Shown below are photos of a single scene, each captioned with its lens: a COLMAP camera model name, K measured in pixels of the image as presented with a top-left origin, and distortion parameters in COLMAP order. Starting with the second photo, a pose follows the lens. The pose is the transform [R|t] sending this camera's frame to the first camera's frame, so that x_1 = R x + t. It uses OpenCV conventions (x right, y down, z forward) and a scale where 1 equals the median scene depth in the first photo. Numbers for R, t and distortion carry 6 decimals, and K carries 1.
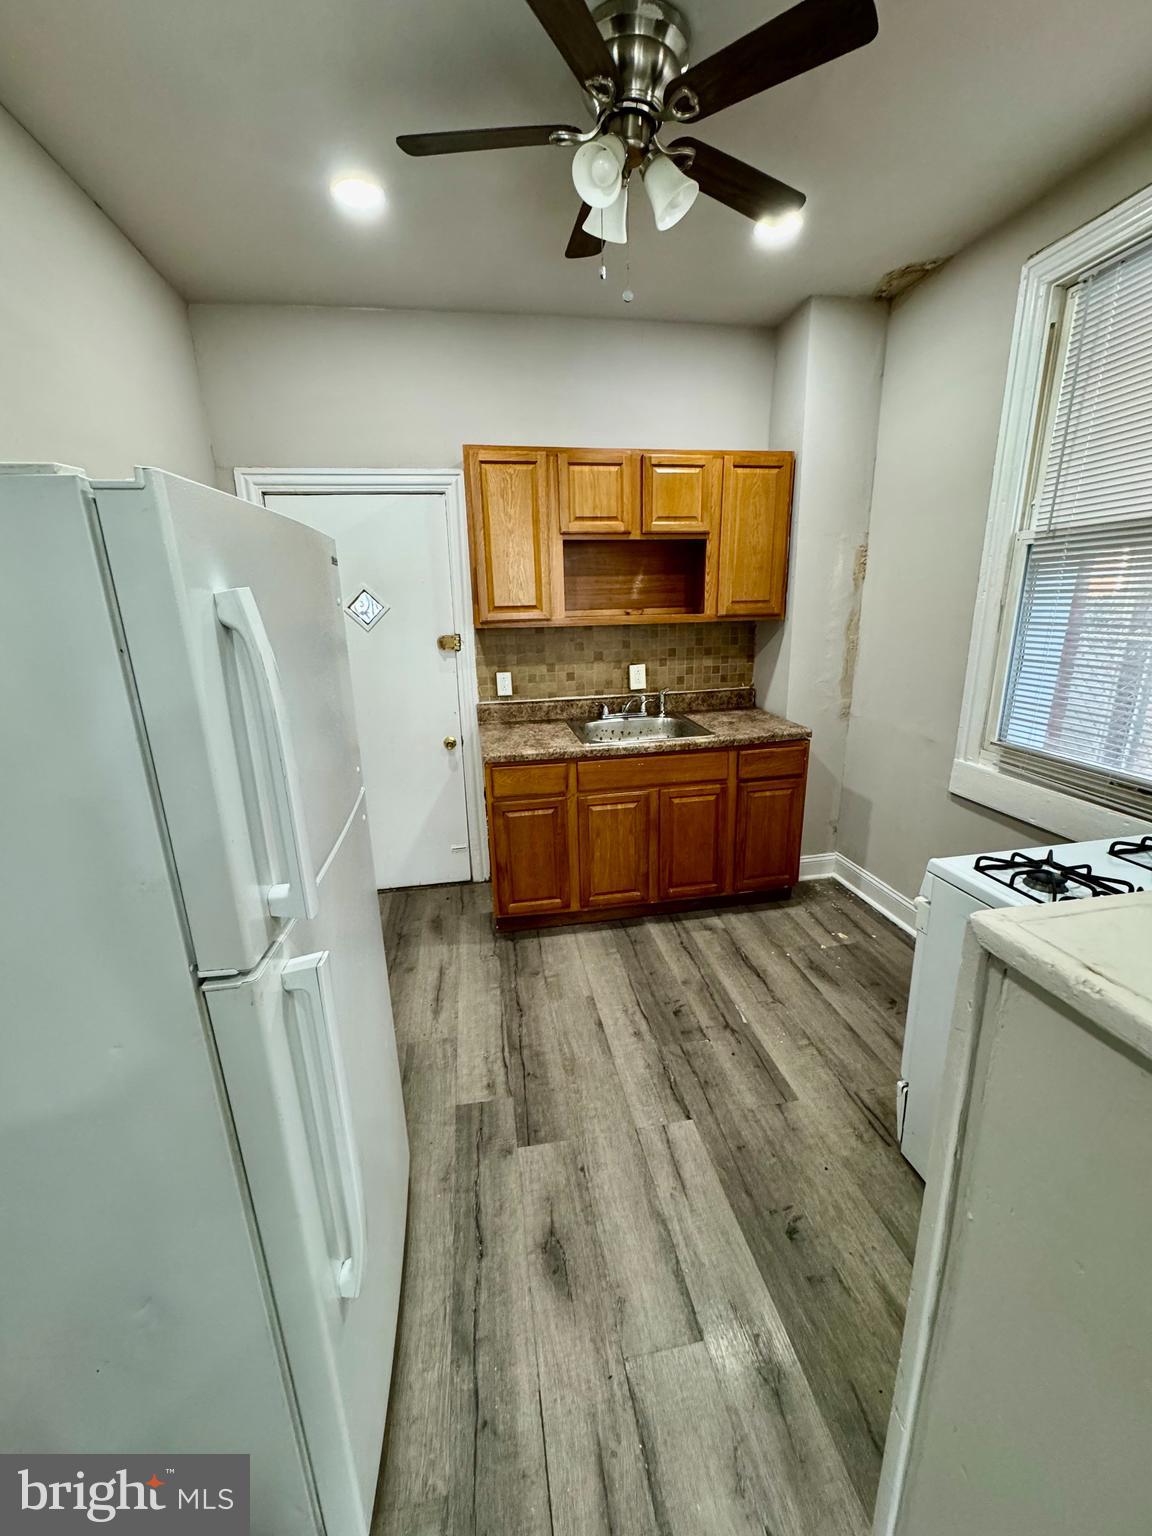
lens RADIAL K [[608.2, 0, 580.7], [0, 608.2, 765.9], [0, 0, 1]] dist [-0.000965, 0.000044]
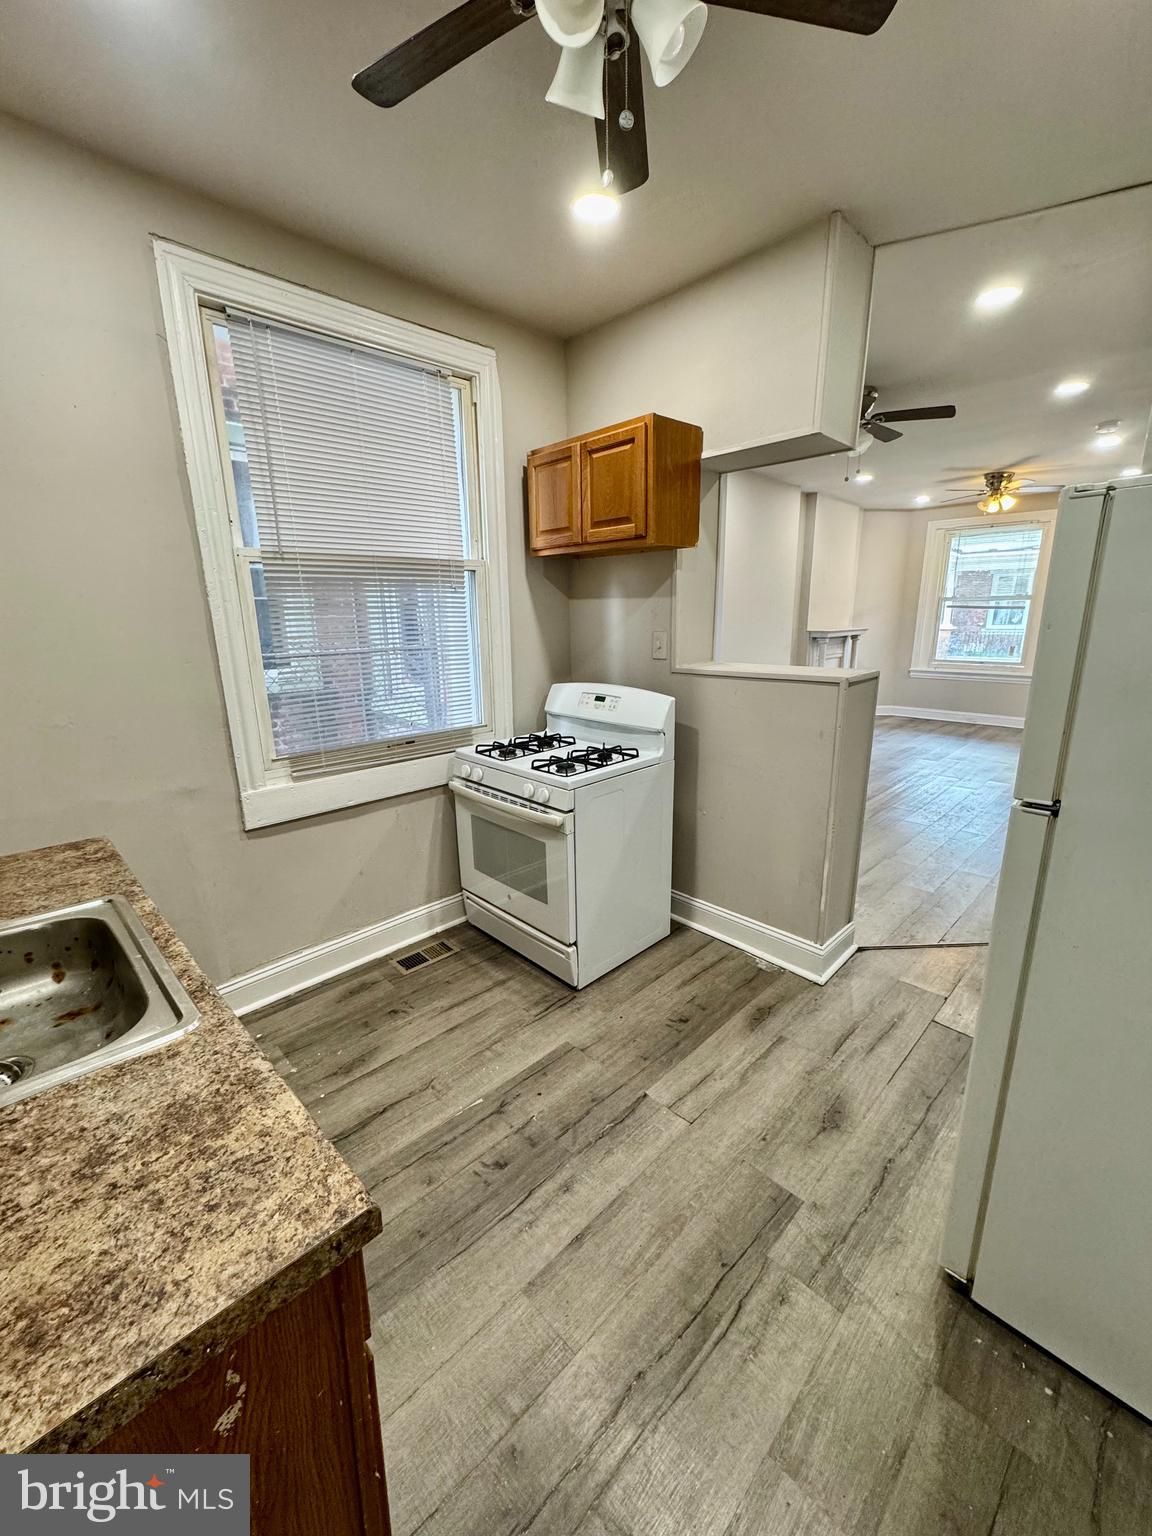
lens RADIAL K [[608.2, 0, 576.3], [0, 608.2, 765.8], [0, 0, 1]] dist [-0.000965, 0.000044]
pose [[-0.556609, -0.170023, 0.813191, -0.459560], [0.248908, 0.899739, 0.358490, -0.299416], [-0.792611, 0.401949, -0.458482, 1.220636]]
